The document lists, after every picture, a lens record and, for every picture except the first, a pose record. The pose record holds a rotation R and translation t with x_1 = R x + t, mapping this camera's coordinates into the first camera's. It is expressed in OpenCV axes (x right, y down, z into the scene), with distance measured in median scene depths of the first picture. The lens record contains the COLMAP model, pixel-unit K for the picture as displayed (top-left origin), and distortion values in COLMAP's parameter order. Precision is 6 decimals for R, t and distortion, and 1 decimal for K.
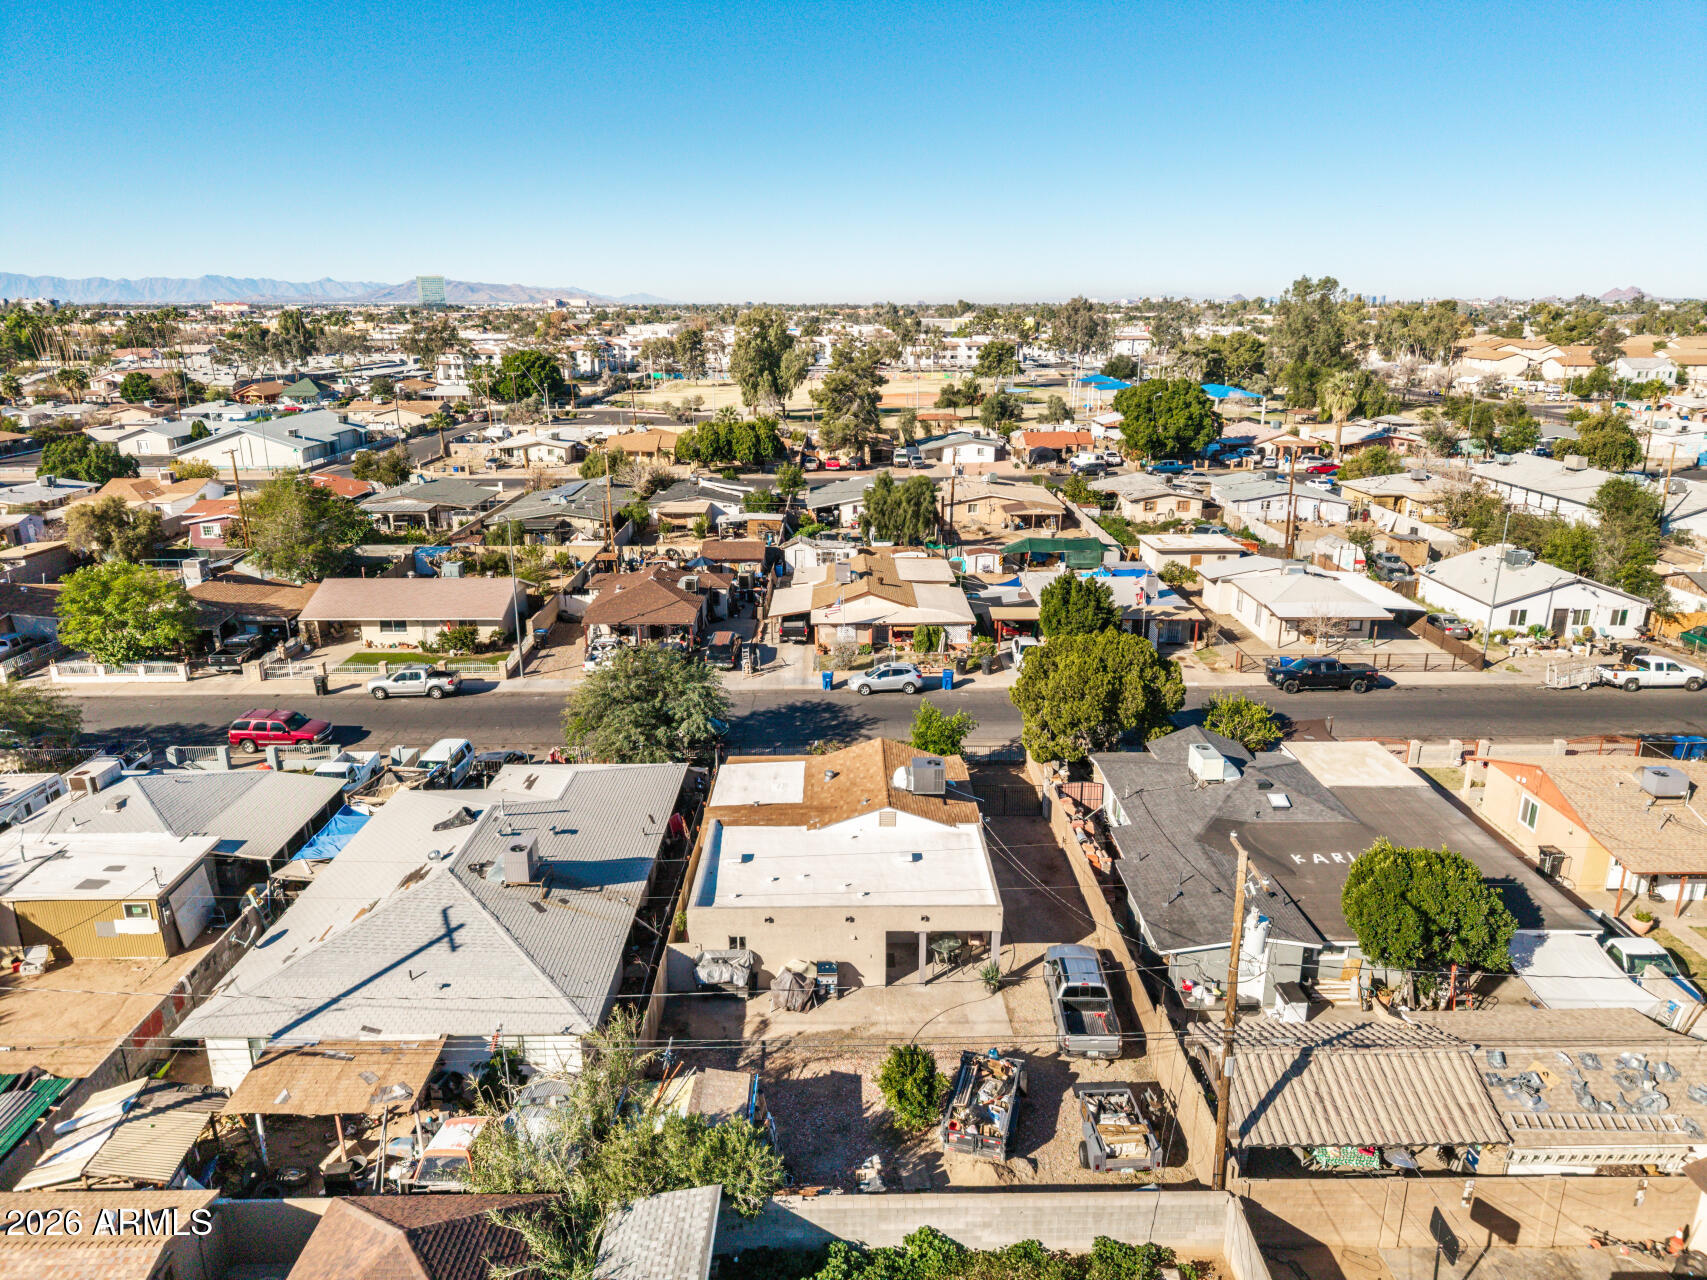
lens RADIAL K [[1133.2, 0, 850.2], [0, 1133.2, 646.5], [0, 0, 1]] dist [0.029690, -0.027793]
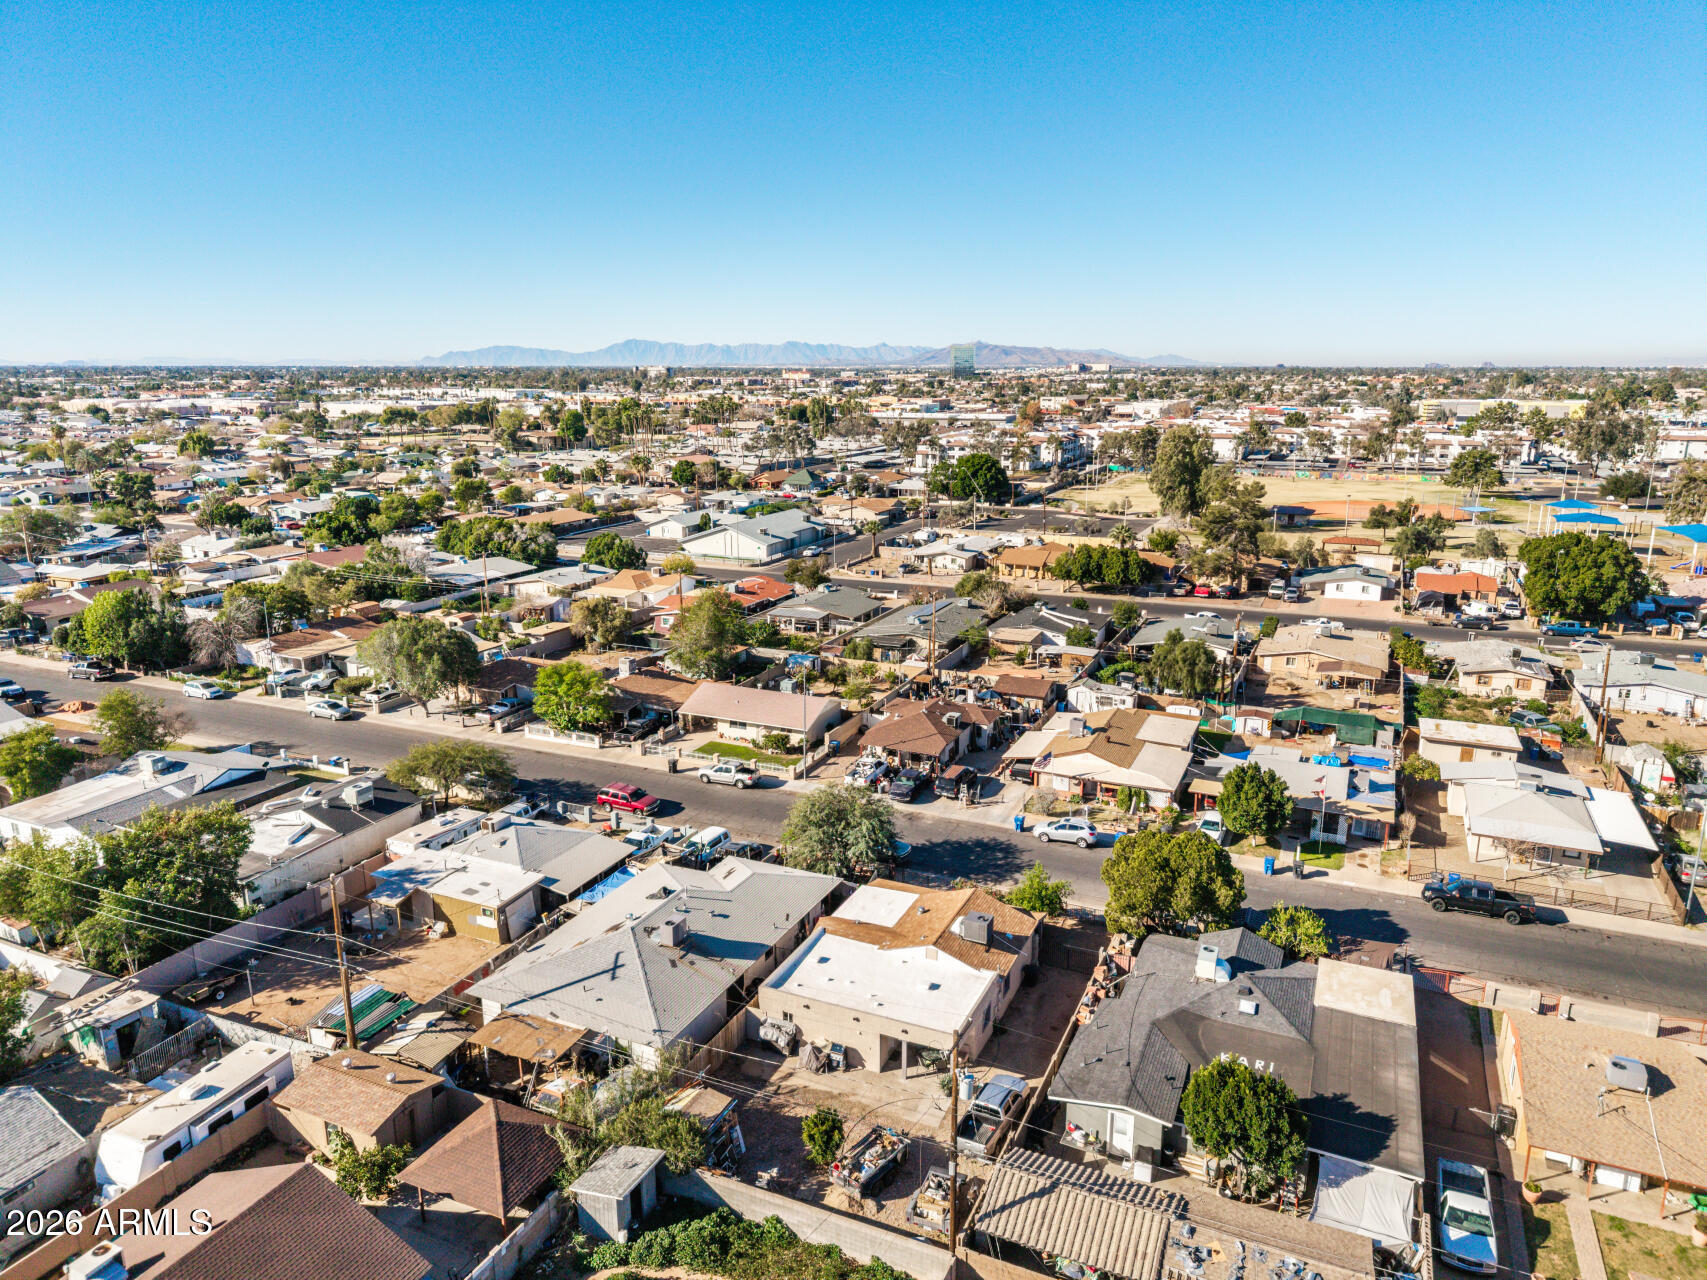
lens RADIAL K [[1133.2, 0, 854.5], [0, 1133.2, 646.5], [0, 0, 1]] dist [0.029690, -0.027793]
pose [[0.905951, 0.103498, -0.410536, 0.357962], [-0.123634, 0.992068, -0.022724, -0.130195], [0.404928, 0.071343, 0.911561, -0.235903]]
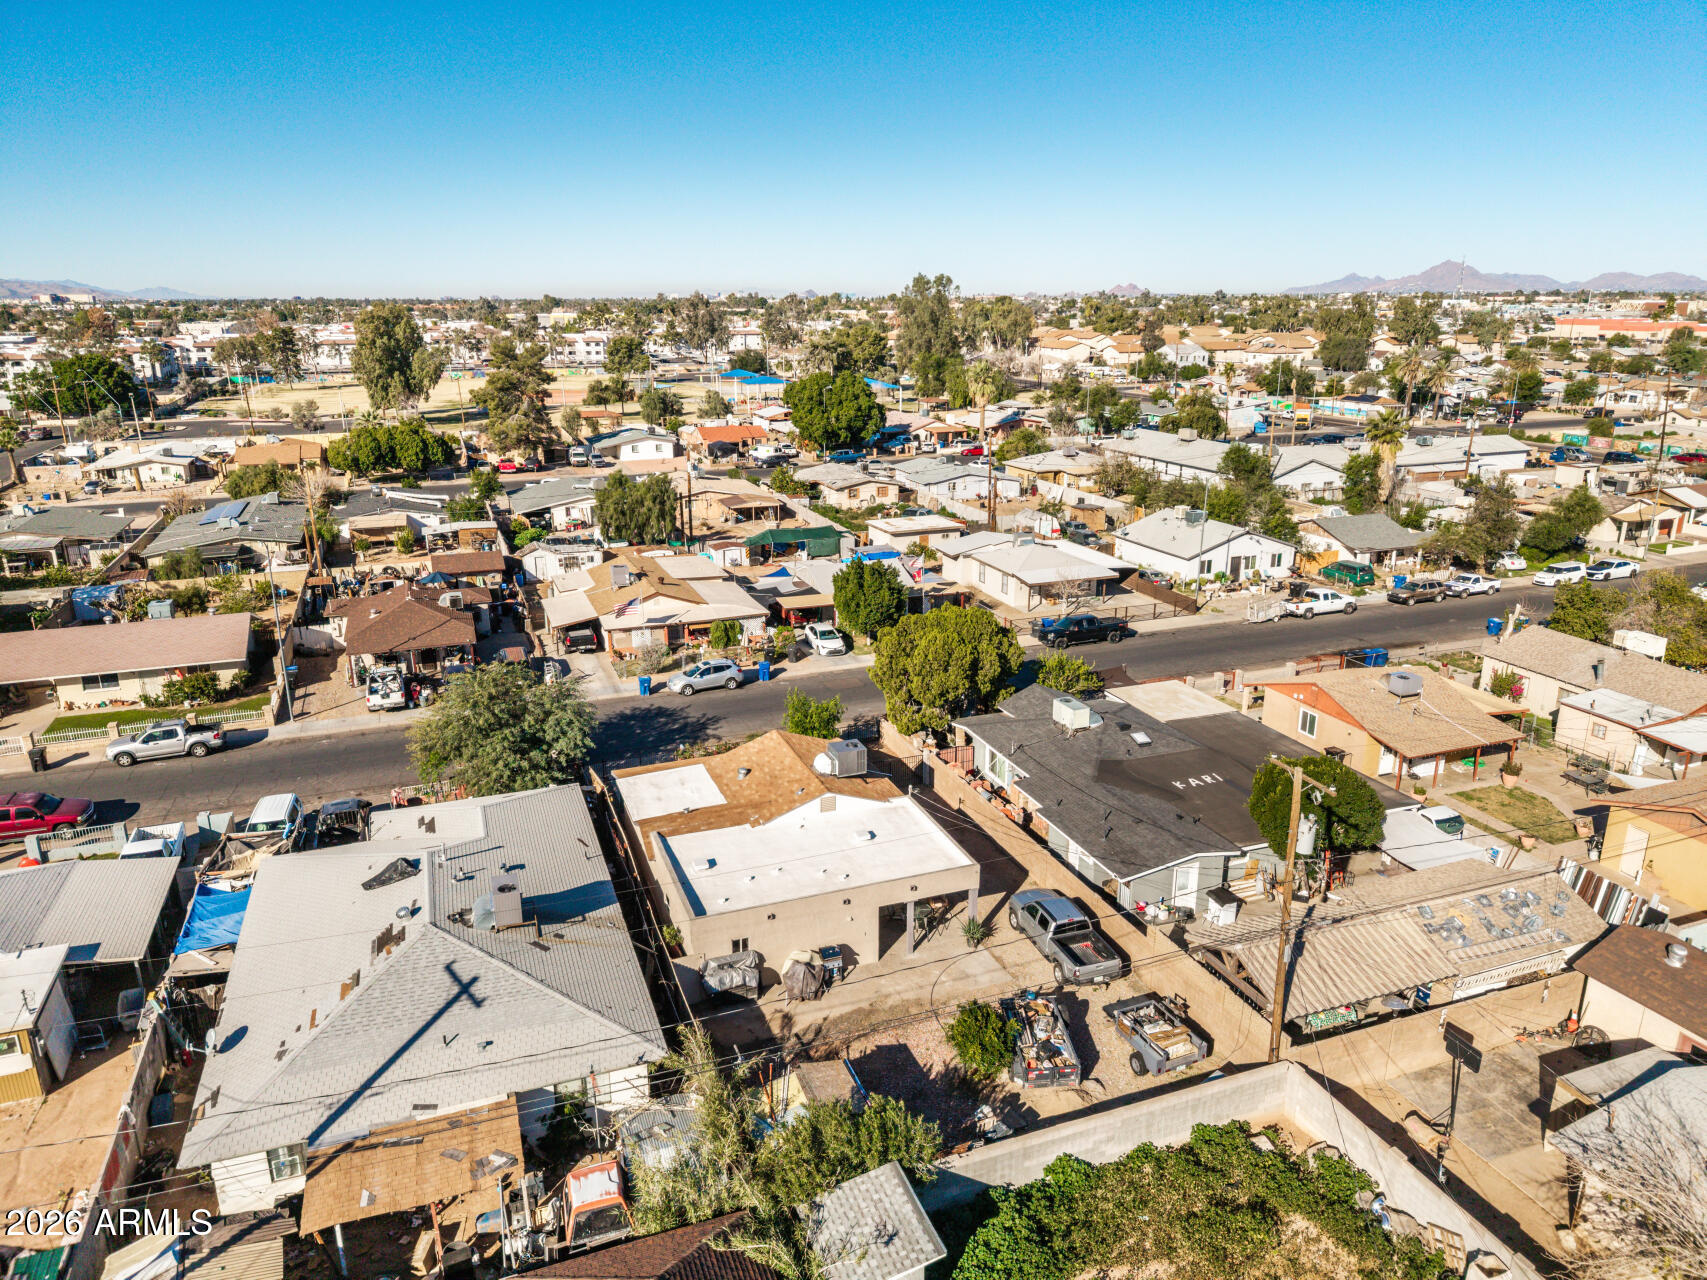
lens RADIAL K [[1133.2, 0, 847.1], [0, 1133.2, 653.5], [0, 0, 1]] dist [0.029690, -0.027793]
pose [[0.940229, -0.104155, 0.324224, -0.203654], [0.101039, 0.994530, 0.026478, -0.006835], [-0.325209, 0.007864, 0.945610, 0.017647]]
